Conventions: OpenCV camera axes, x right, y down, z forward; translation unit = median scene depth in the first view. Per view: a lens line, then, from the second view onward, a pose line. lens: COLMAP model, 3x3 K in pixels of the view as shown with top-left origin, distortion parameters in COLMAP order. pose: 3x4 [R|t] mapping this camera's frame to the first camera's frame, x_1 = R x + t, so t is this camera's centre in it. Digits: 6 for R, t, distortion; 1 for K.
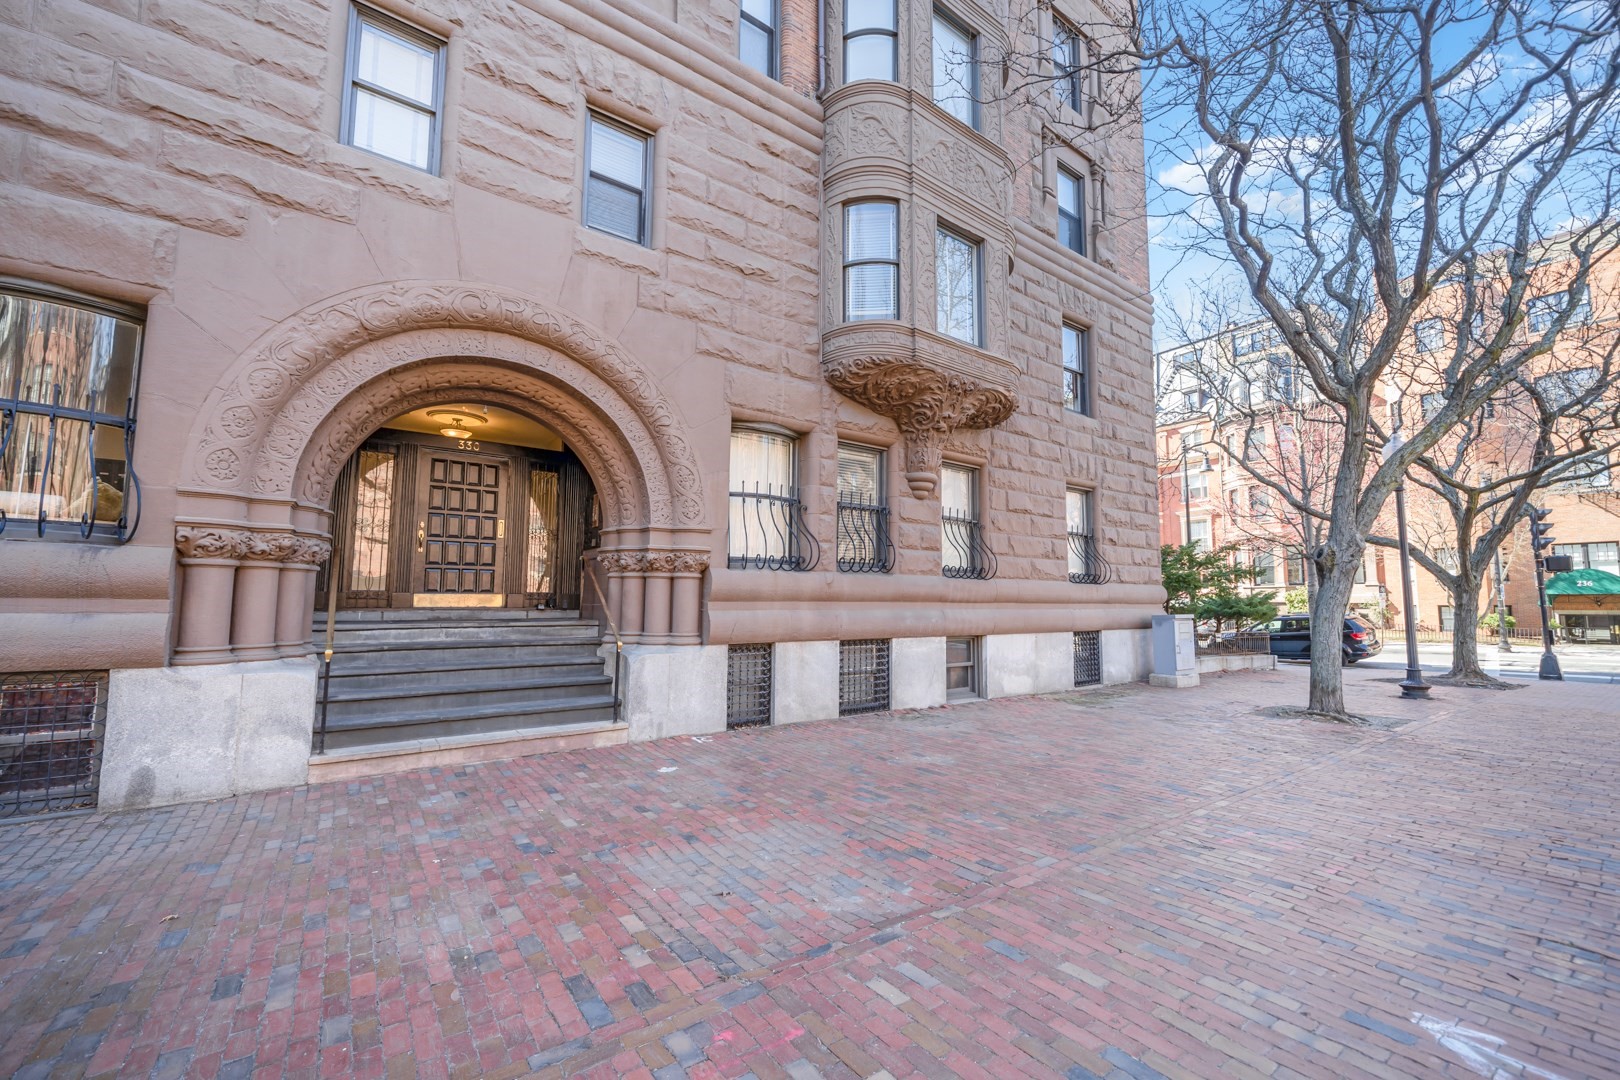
lens RADIAL K [[641.2, 0, 812.5], [0, 641.2, 527.8], [0, 0, 1]] dist [-0.000578, 0.000086]
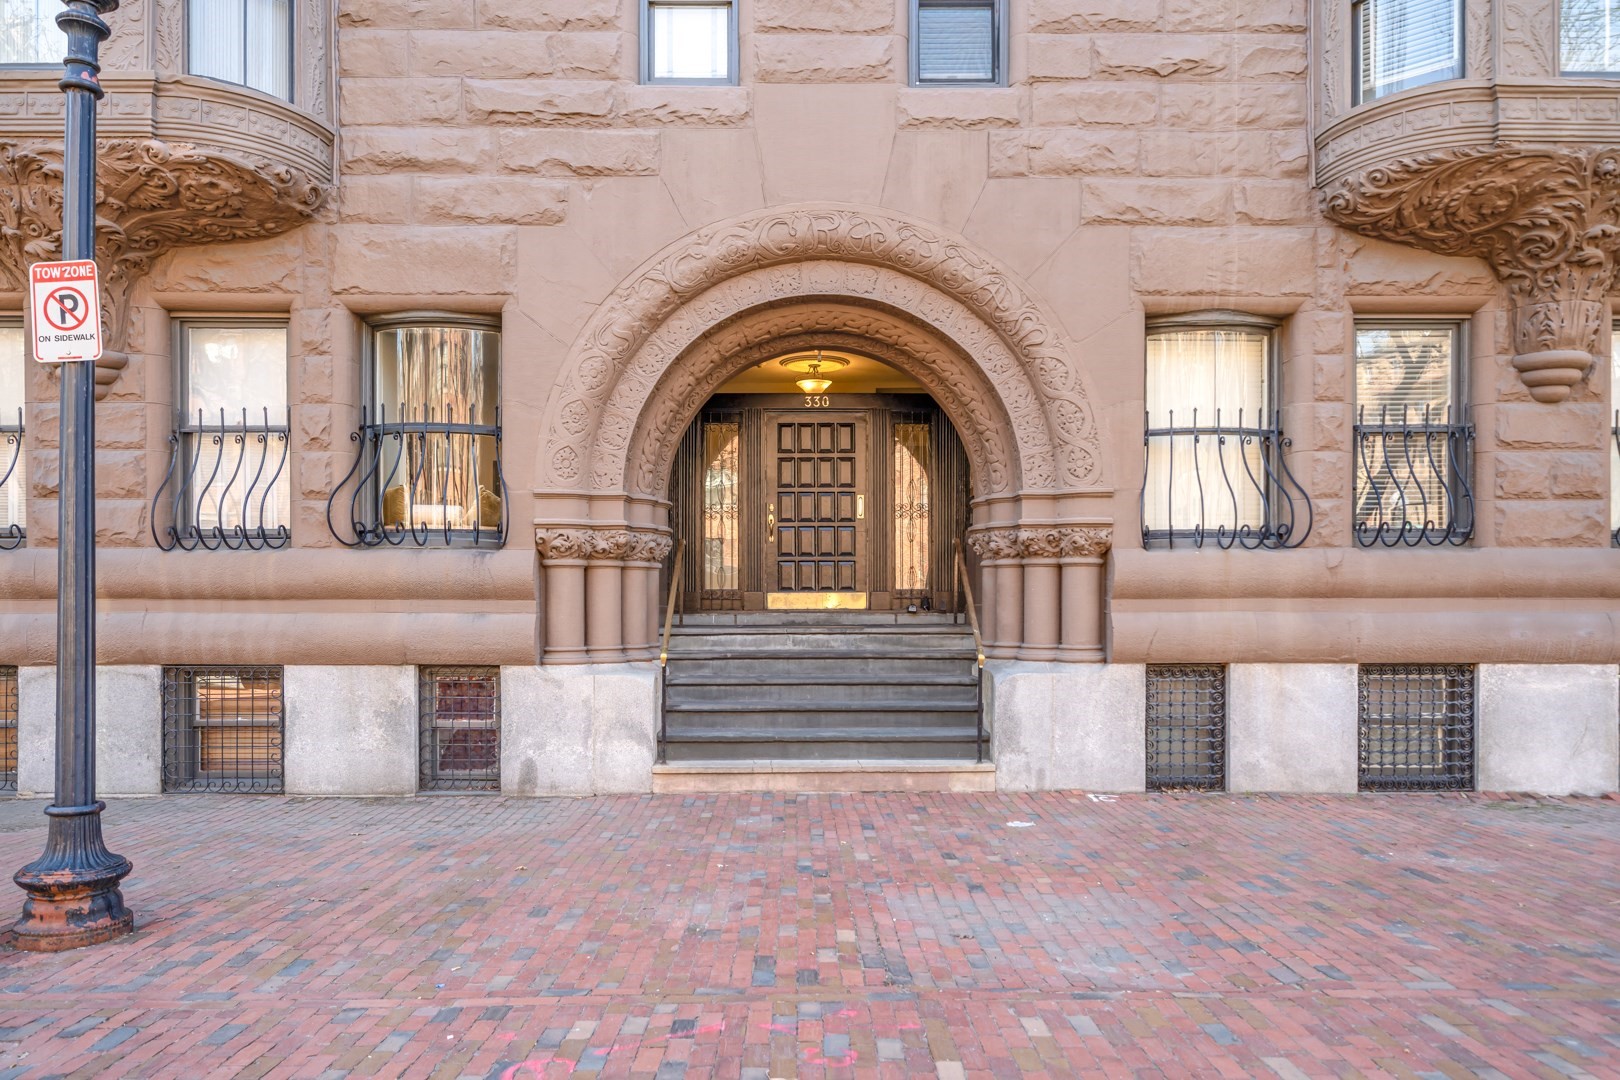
lens RADIAL K [[1130.4, 0, 810.0], [0, 1130.4, 540.0], [0, 0, 1]] dist [0.003566, 0.000926]
pose [[0.812249, -0.039028, -0.582003, 0.284191], [0.071701, 0.996873, 0.033219, -0.008991], [0.578887, -0.068713, 0.812508, -0.145316]]
